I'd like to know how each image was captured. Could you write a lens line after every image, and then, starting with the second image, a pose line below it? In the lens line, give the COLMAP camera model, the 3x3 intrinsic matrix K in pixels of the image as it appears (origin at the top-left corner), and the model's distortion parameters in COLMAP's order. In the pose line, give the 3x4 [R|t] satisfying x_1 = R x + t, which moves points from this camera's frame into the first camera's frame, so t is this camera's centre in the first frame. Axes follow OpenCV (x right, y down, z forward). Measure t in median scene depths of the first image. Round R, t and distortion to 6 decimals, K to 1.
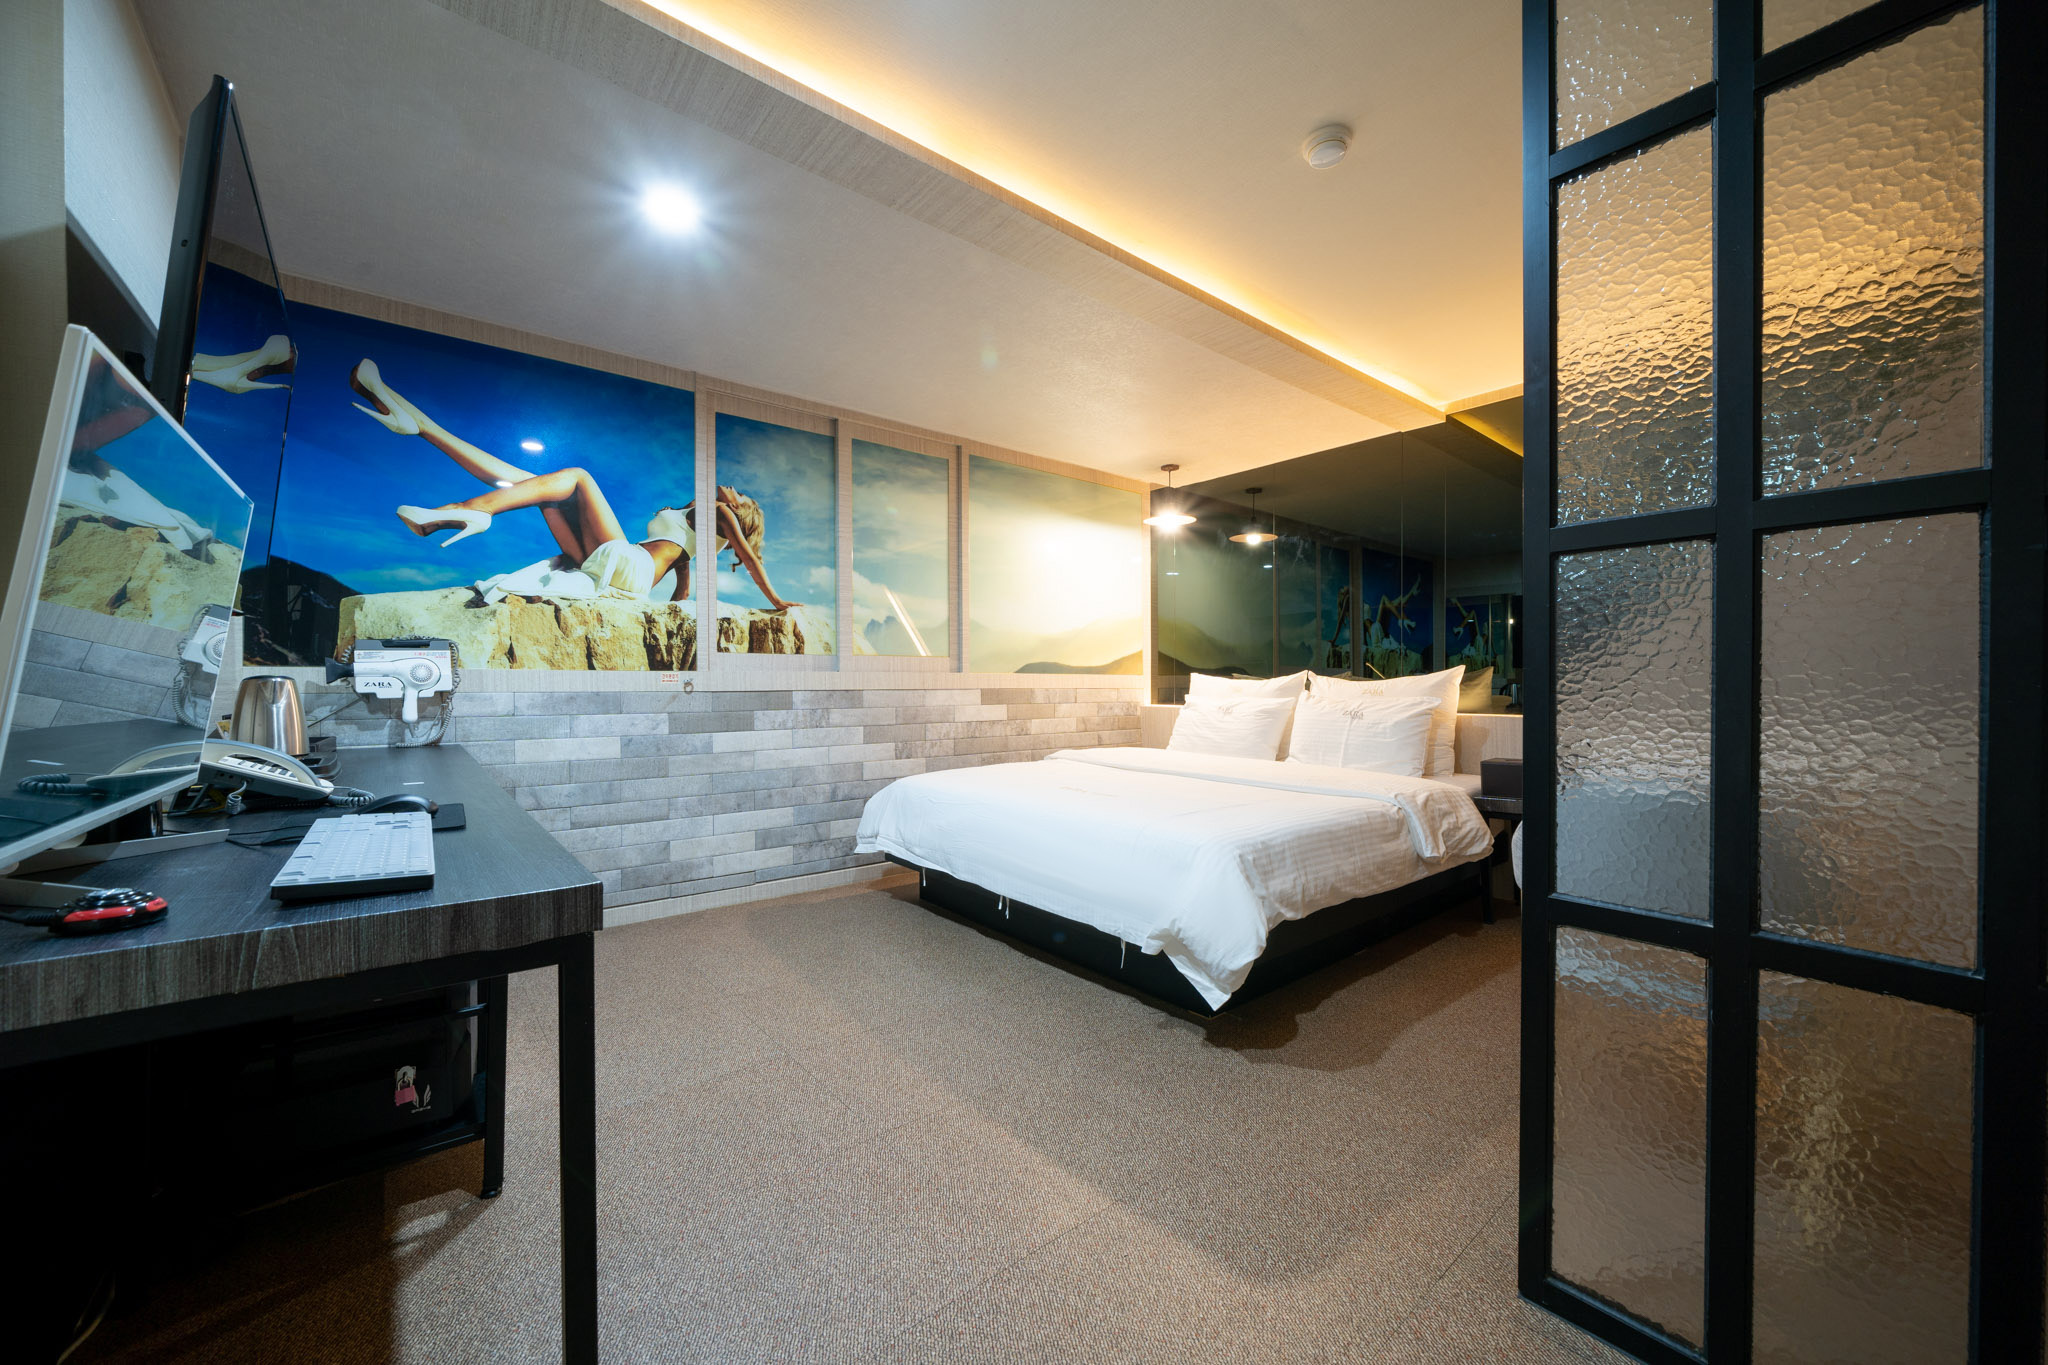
lens RADIAL K [[761.8, 0, 1021.7], [0, 761.8, 693.7], [0, 0, 1]] dist [-0.000148, -0.000071]
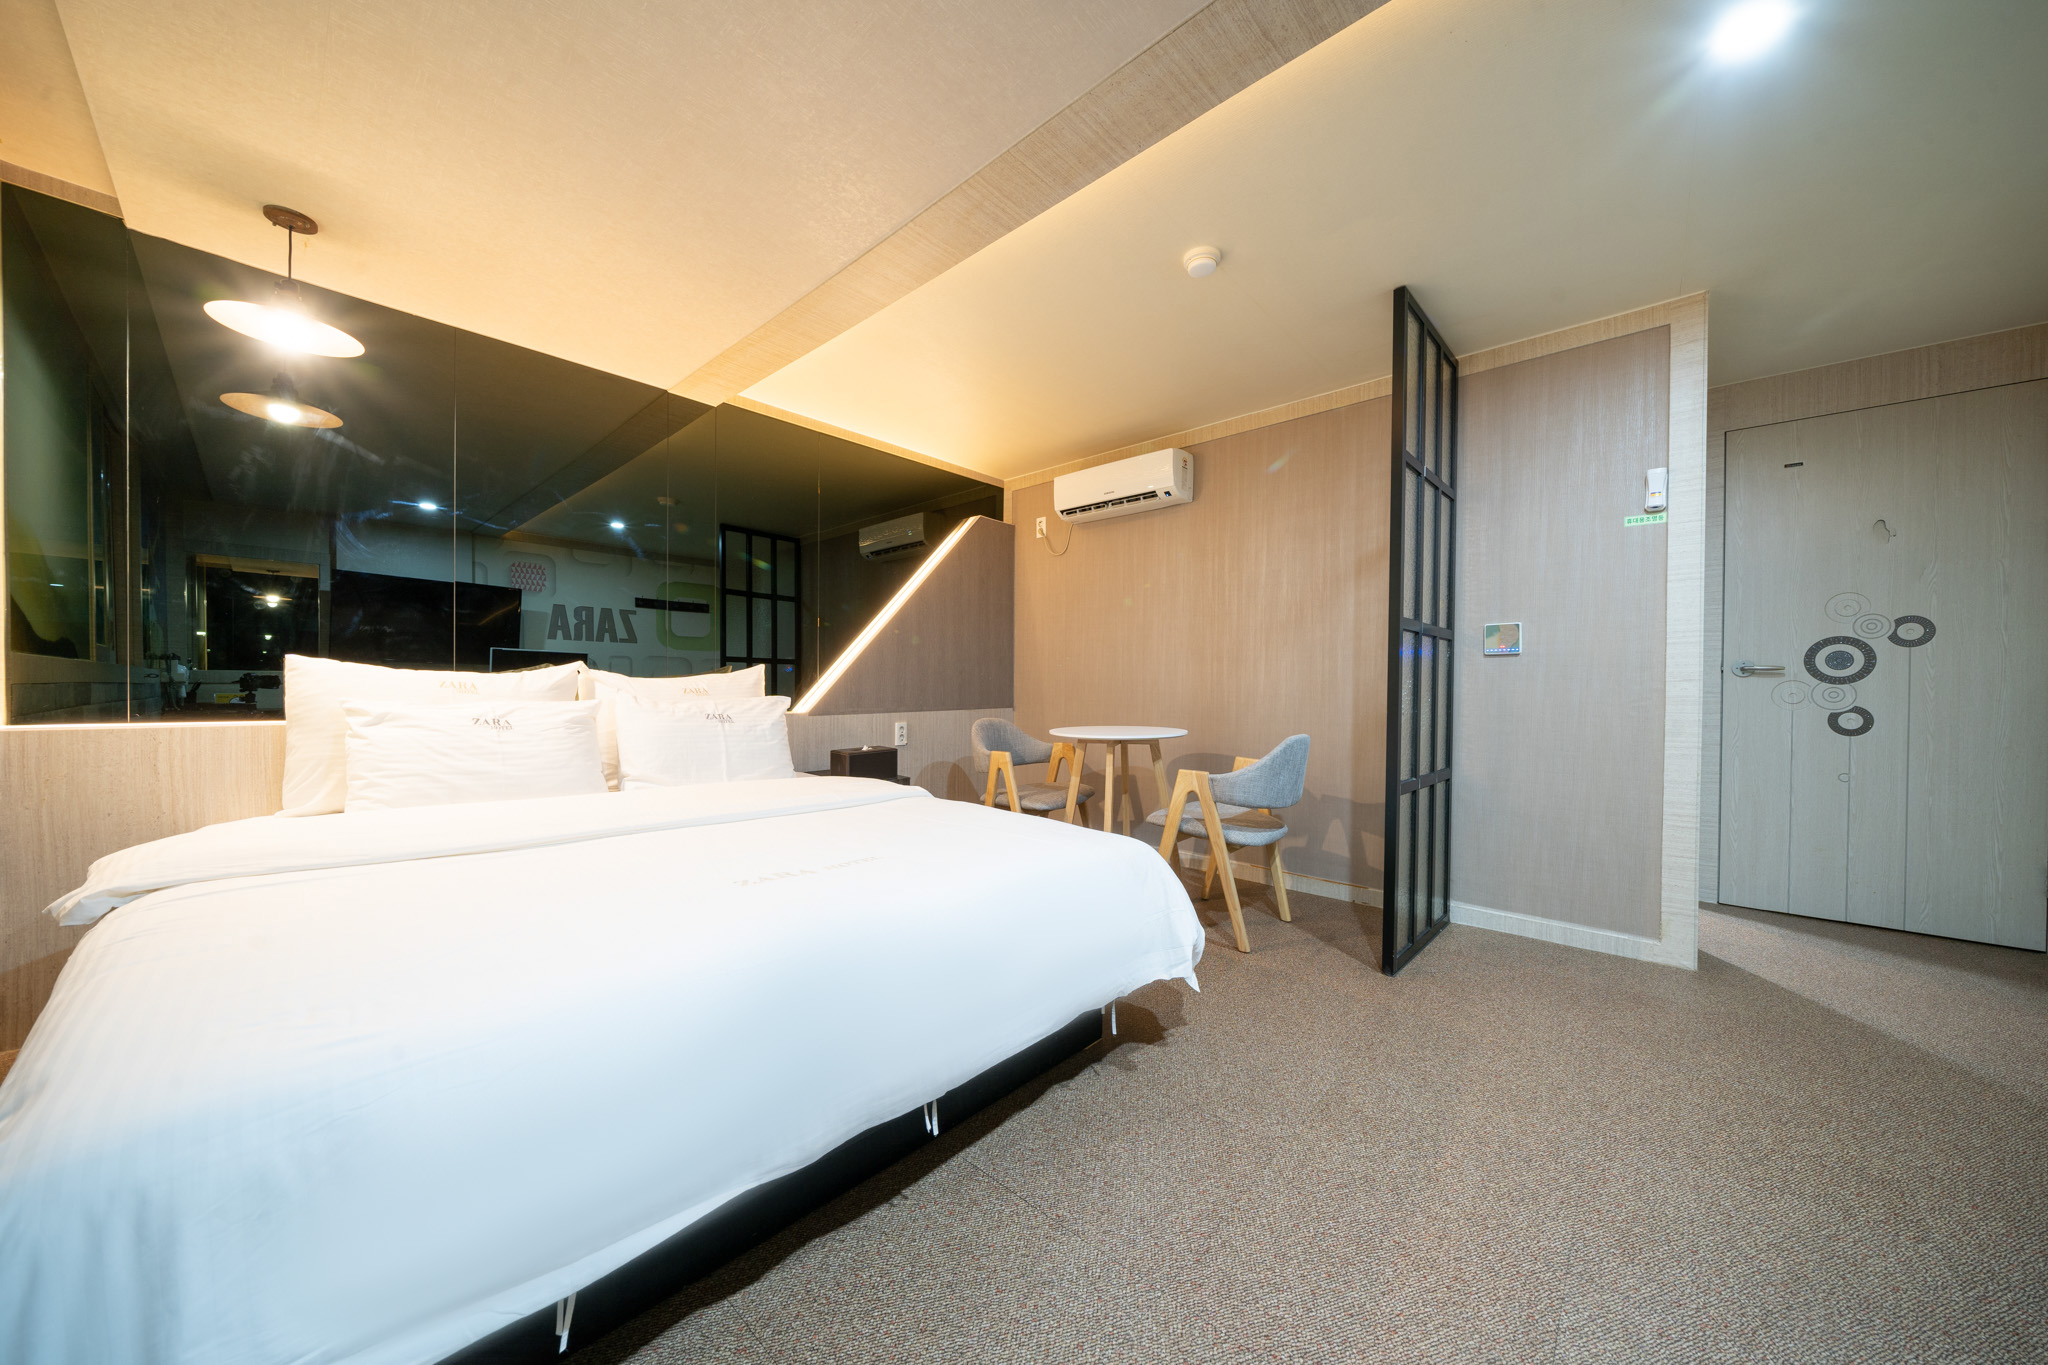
lens RADIAL K [[700.0, 0, 1025.3], [0, 700.0, 688.6], [0, 0, 1]] dist [-0.000505, -0.000079]
pose [[-0.141549, -0.000459, 0.989931, -0.299209], [0.004019, 0.999991, 0.001039, -0.003542], [-0.989923, 0.004126, -0.141546, 0.608195]]
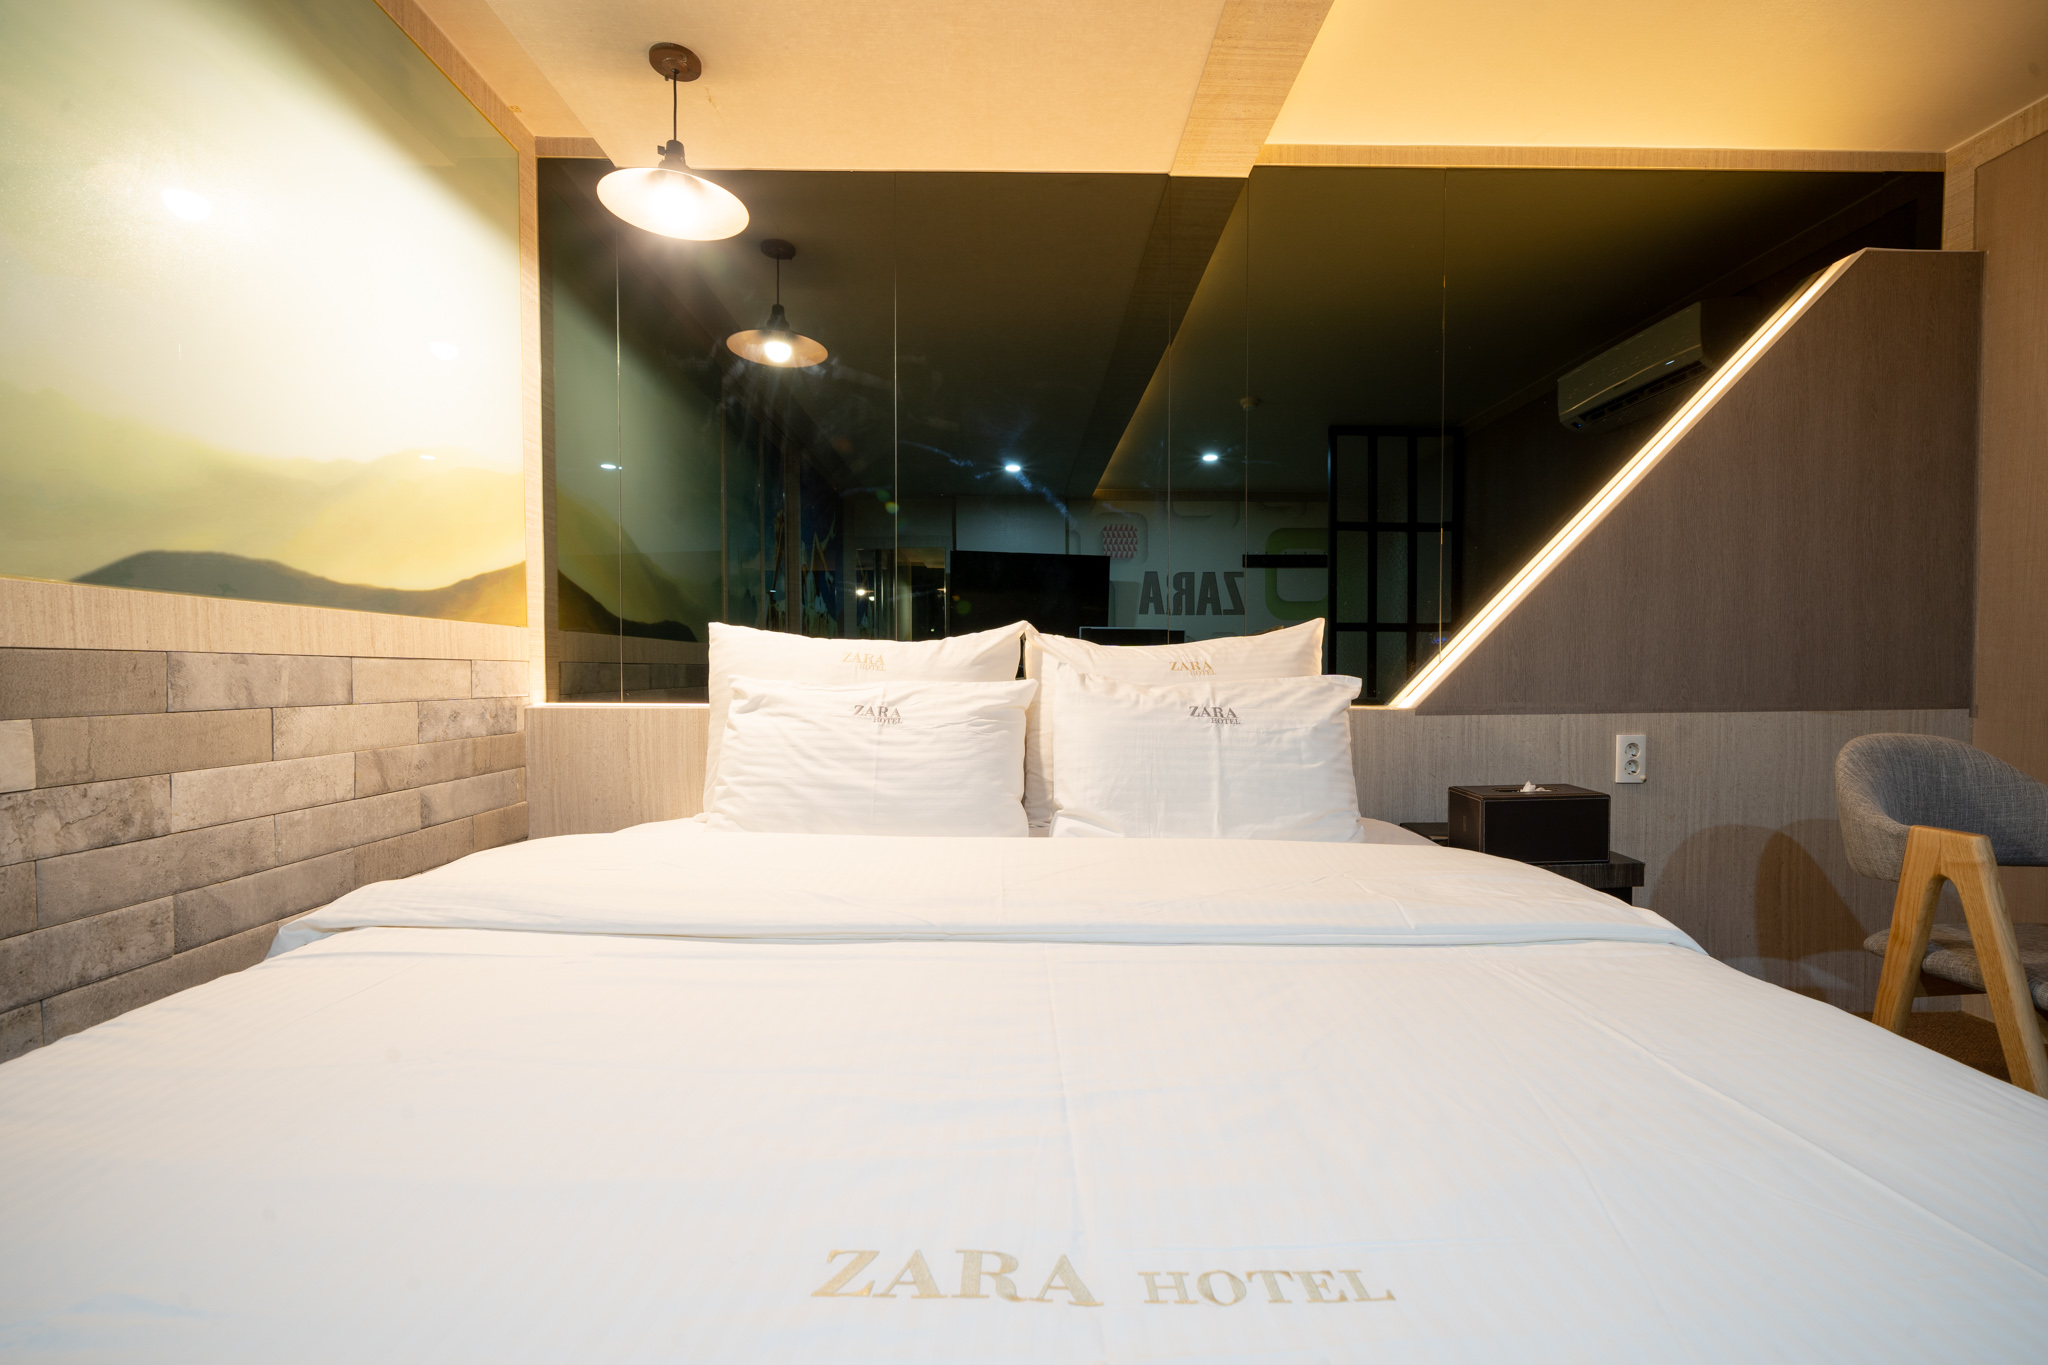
lens RADIAL K [[881.9, 0, 1024.8], [0, 881.9, 694.2], [0, 0, 1]] dist [0.000220, -0.000161]
pose [[0.618455, -0.016462, 0.785648, -0.041666], [0.006704, 0.999855, 0.015673, 0.004853], [-0.785792, -0.004426, 0.618475, 0.597804]]
